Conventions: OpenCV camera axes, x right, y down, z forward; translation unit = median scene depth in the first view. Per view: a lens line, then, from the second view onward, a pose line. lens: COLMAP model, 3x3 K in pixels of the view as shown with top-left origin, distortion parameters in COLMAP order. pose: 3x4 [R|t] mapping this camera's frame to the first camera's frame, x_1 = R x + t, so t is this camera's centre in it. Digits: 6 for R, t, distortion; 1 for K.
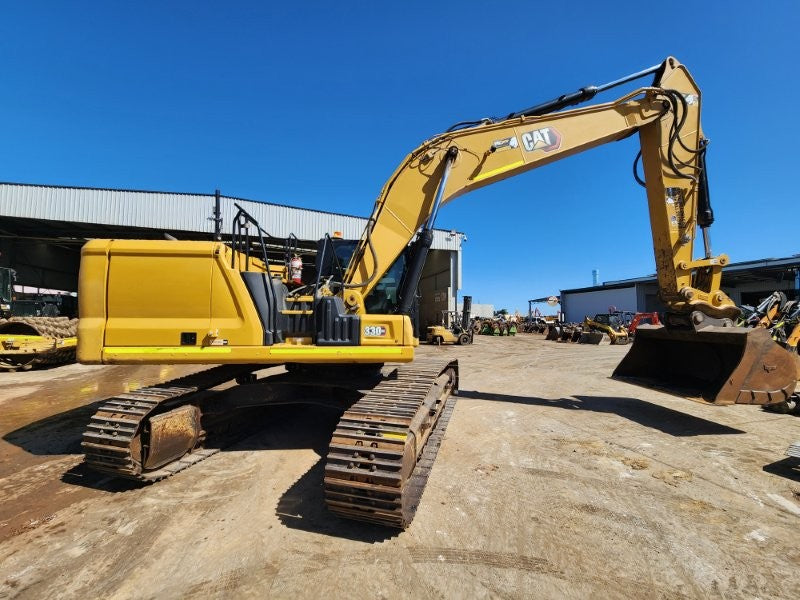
lens RADIAL K [[324.4, 0, 400.6], [0, 324.4, 299.9], [0, 0, 1]] dist [0.000744, 0.000715]
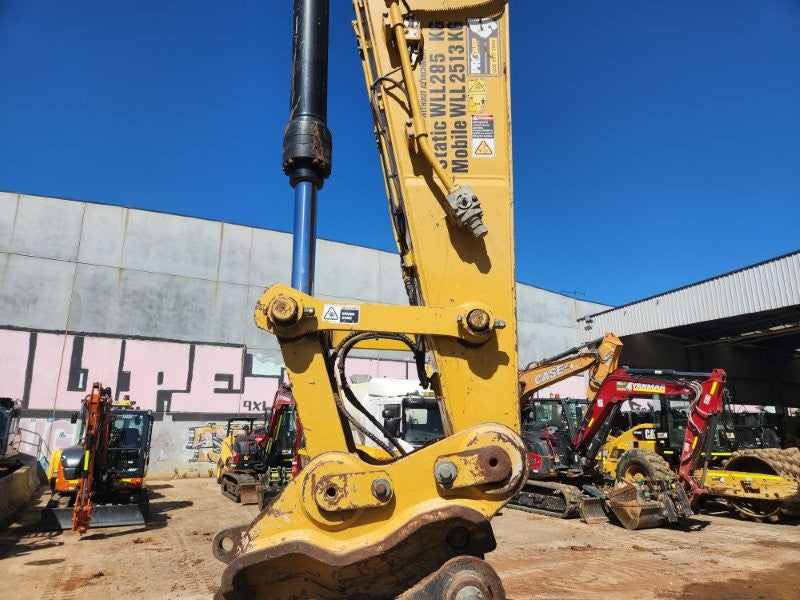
lens RADIAL K [[532.5, 0, 398.8], [0, 532.5, 307.8], [0, 0, 1]] dist [0.056805, -0.047016]
pose [[0.204390, -0.240455, -0.948897, -0.056297], [0.063457, 0.970577, -0.232280, -0.081353], [0.976831, -0.012738, 0.213634, -0.293428]]
